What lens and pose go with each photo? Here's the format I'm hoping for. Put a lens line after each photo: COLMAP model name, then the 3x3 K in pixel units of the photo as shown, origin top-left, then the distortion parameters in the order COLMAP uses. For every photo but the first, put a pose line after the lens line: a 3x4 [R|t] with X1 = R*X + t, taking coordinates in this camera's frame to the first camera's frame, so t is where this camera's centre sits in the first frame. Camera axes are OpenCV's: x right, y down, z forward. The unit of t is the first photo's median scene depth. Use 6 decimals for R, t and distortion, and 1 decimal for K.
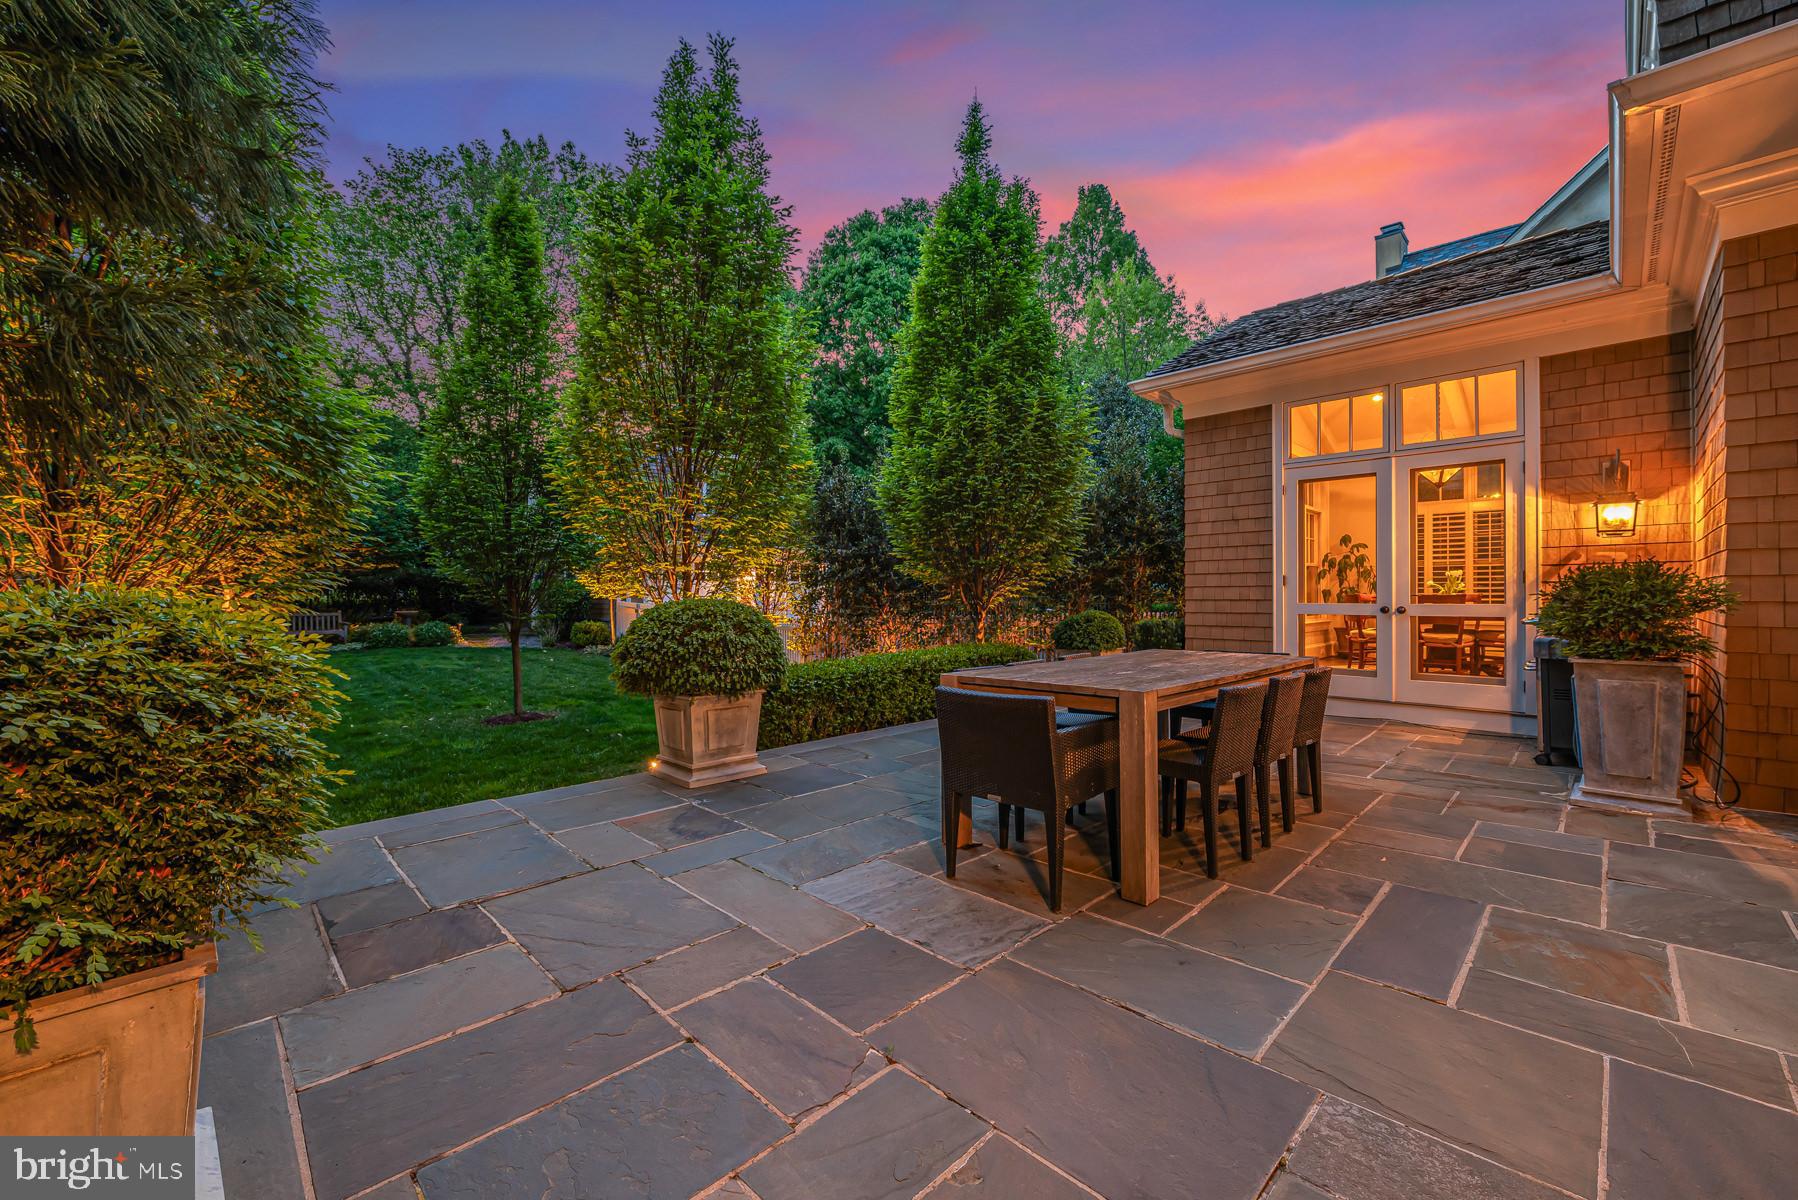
lens RADIAL K [[719.5, 0, 902.6], [0, 719.5, 605.6], [0, 0, 1]] dist [-0.003013, -0.000527]
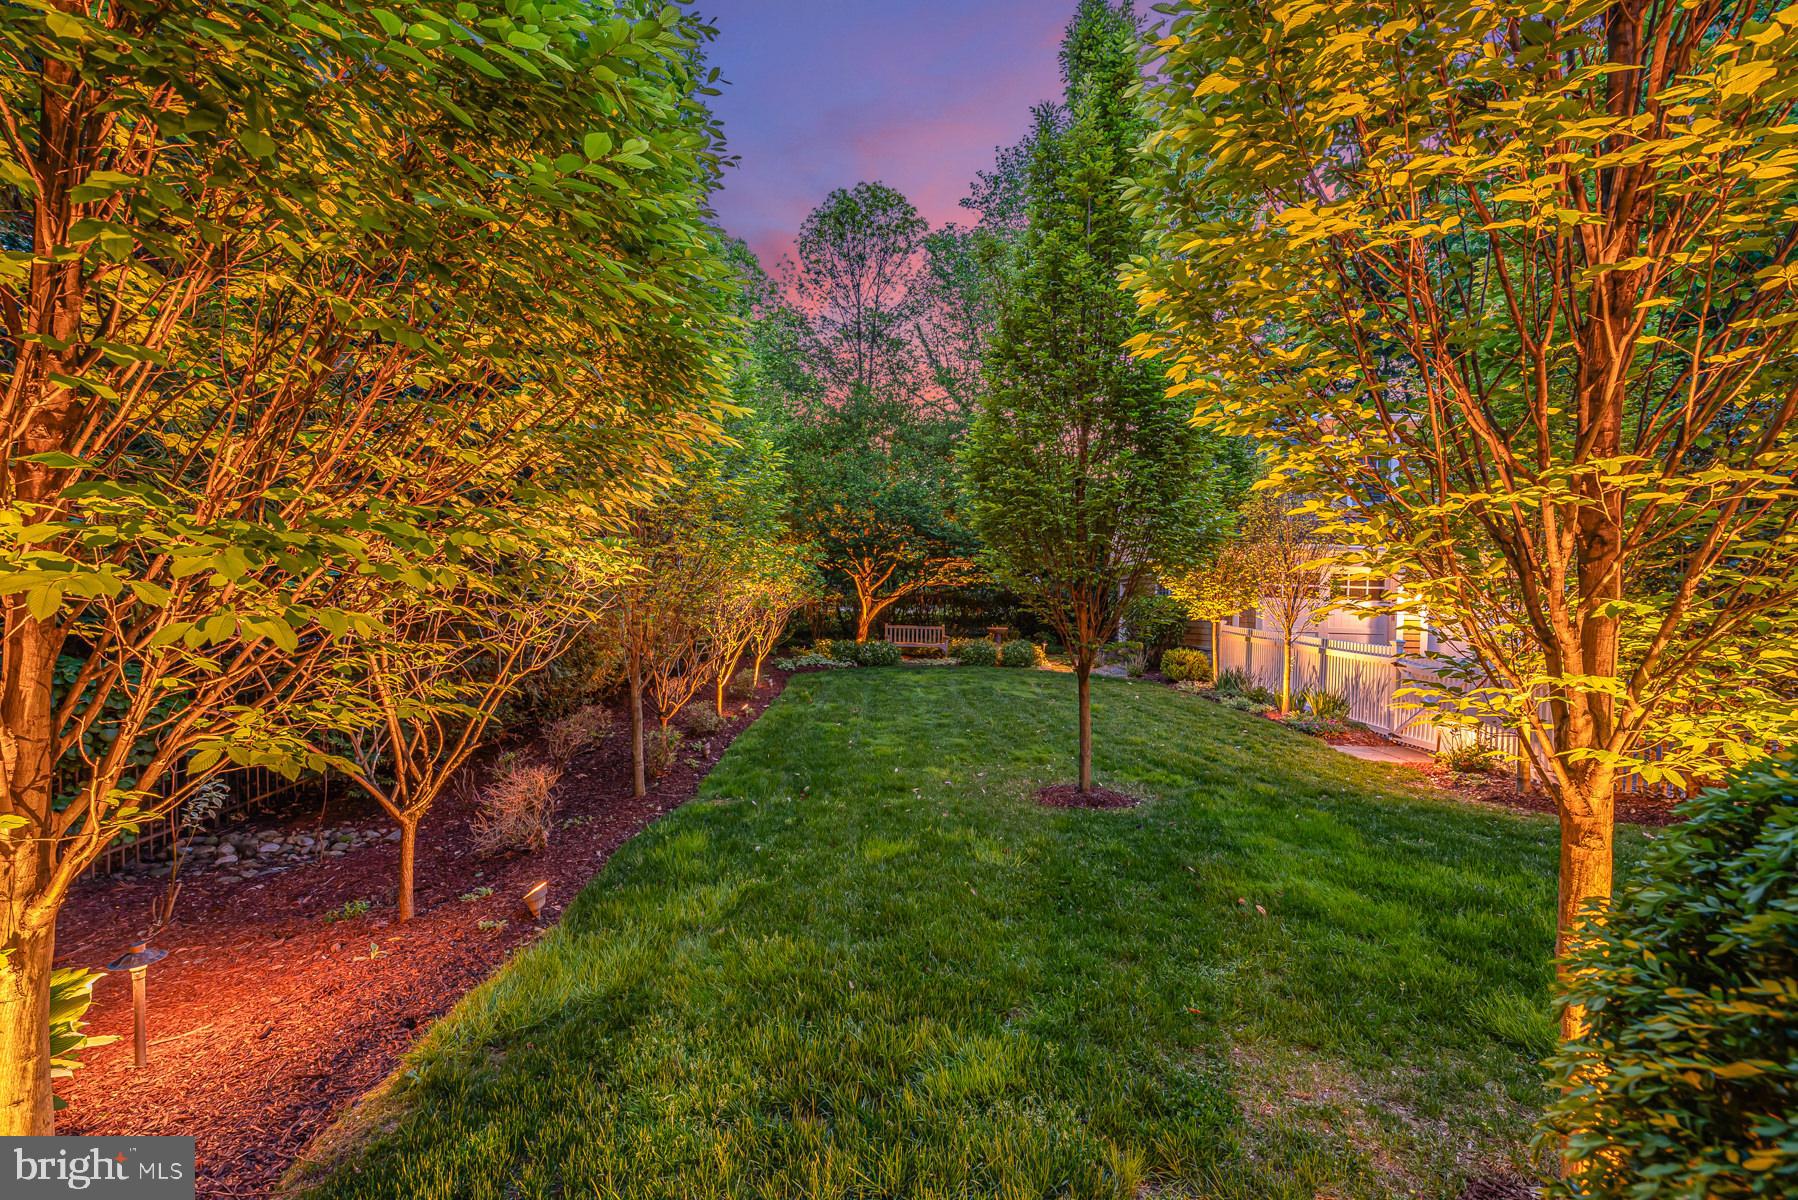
lens RADIAL K [[719.5, 0, 902.6], [0, 719.5, 605.6], [0, 0, 1]] dist [-0.003013, -0.000527]
pose [[0.713731, 0.017216, -0.700209, -0.304193], [-0.039669, 0.999087, -0.015871, -0.005492], [0.699296, 0.039104, 0.713762, 0.636599]]
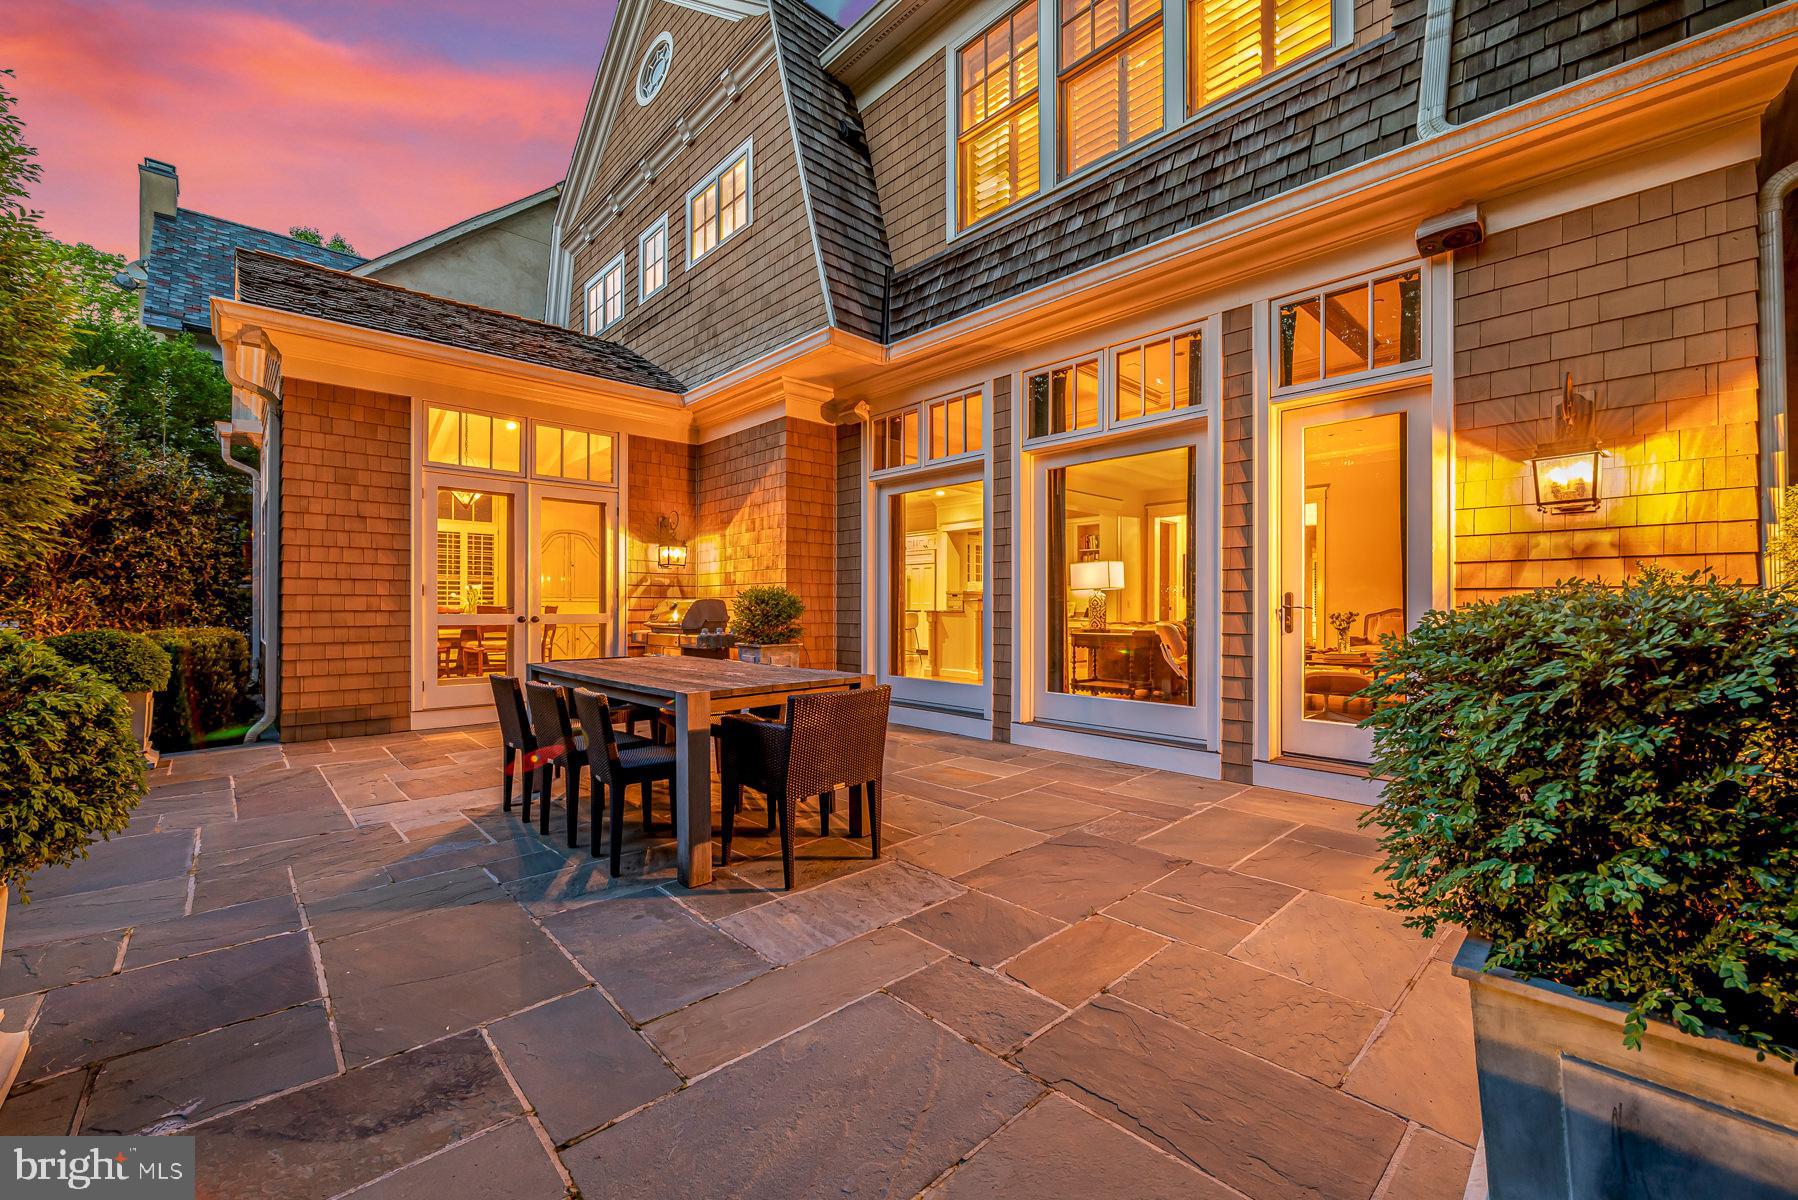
lens RADIAL K [[740.0, 0, 899.0], [0, 740.0, 600.0], [0, 0, 1]] dist [-0.001251, -0.000185]
pose [[0.020106, 0.015215, 0.999682, -0.450796], [0.014480, 0.999775, -0.015507, 0.001911], [-0.999693, 0.014788, 0.019882, 0.396489]]
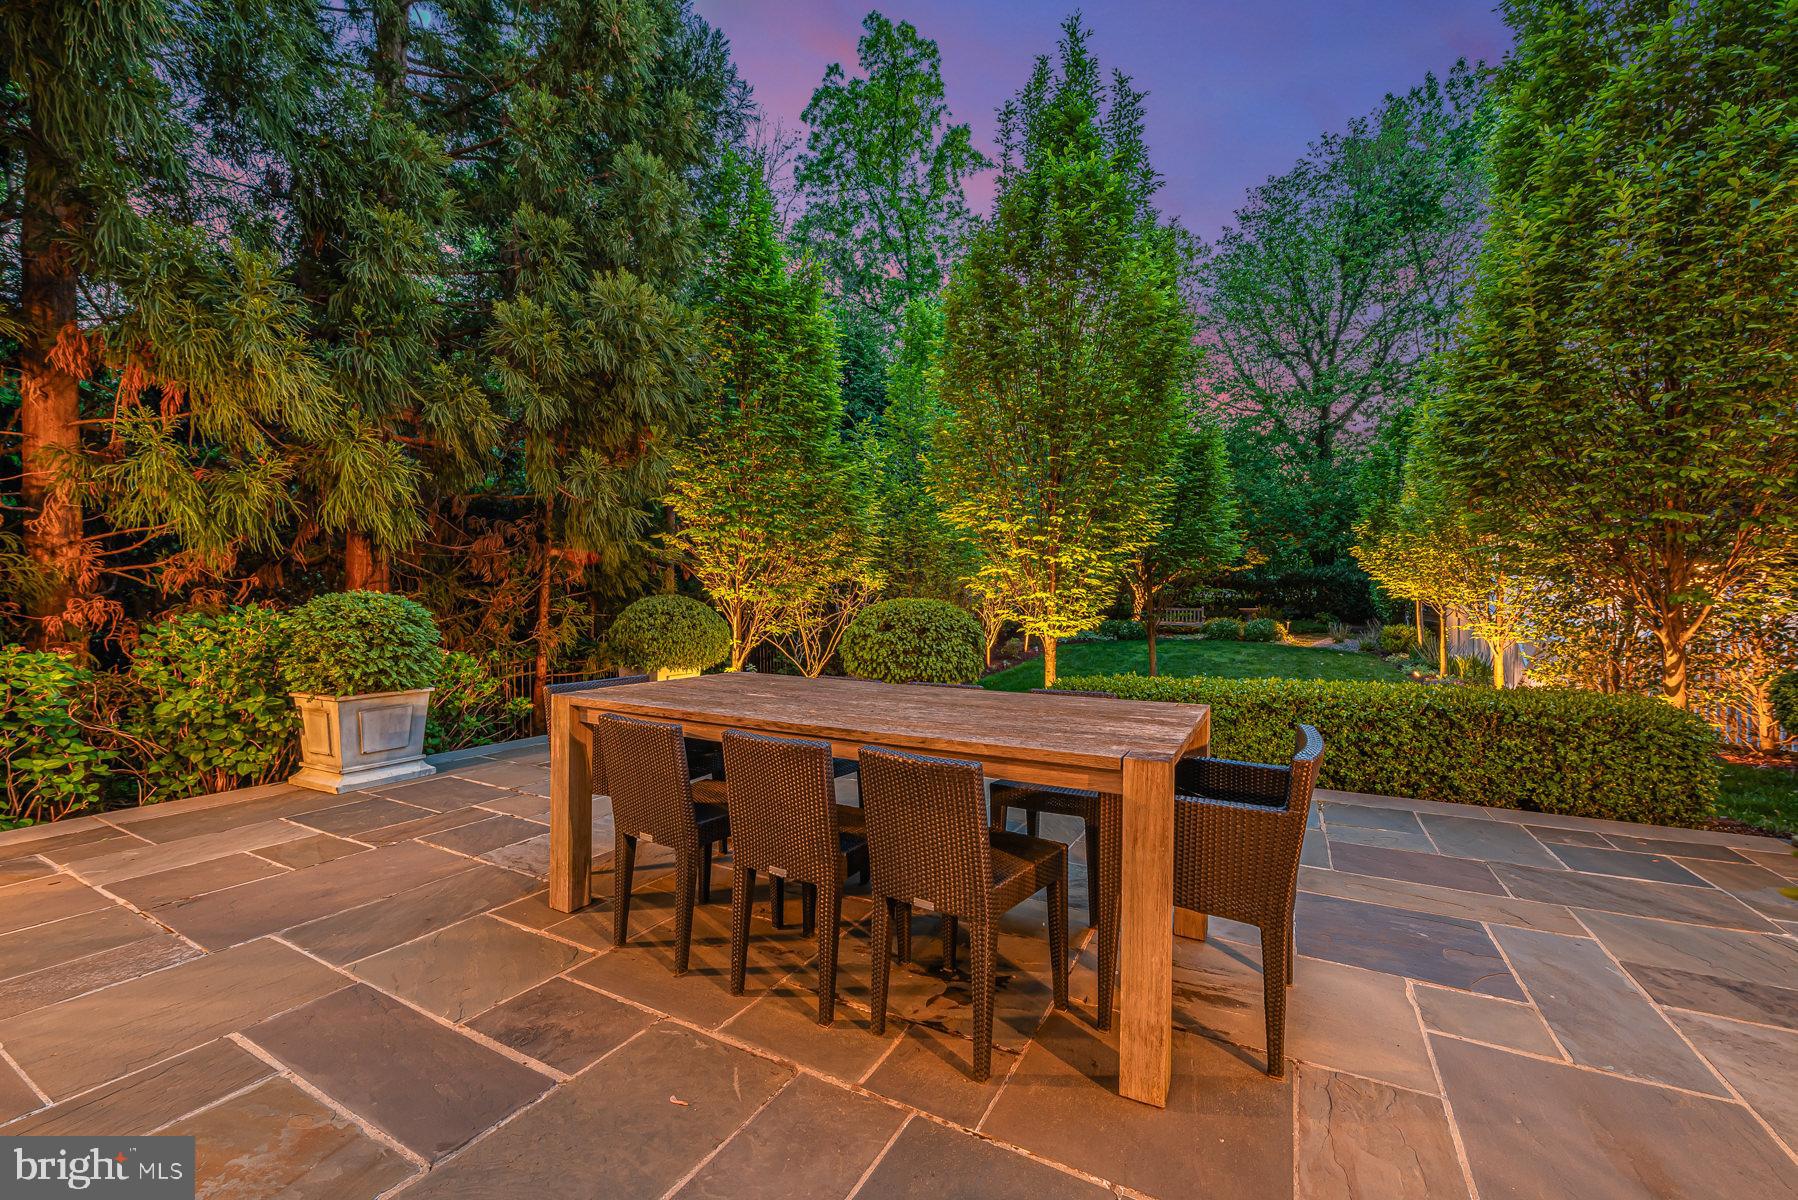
lens RADIAL K [[719.5, 0, 902.6], [0, 719.5, 605.6], [0, 0, 1]] dist [-0.003013, -0.000527]
pose [[0.284300, 0.018843, -0.958550, 0.624541], [-0.016785, 0.999751, 0.014675, -0.011456], [0.958588, 0.011917, 0.284546, 0.514708]]
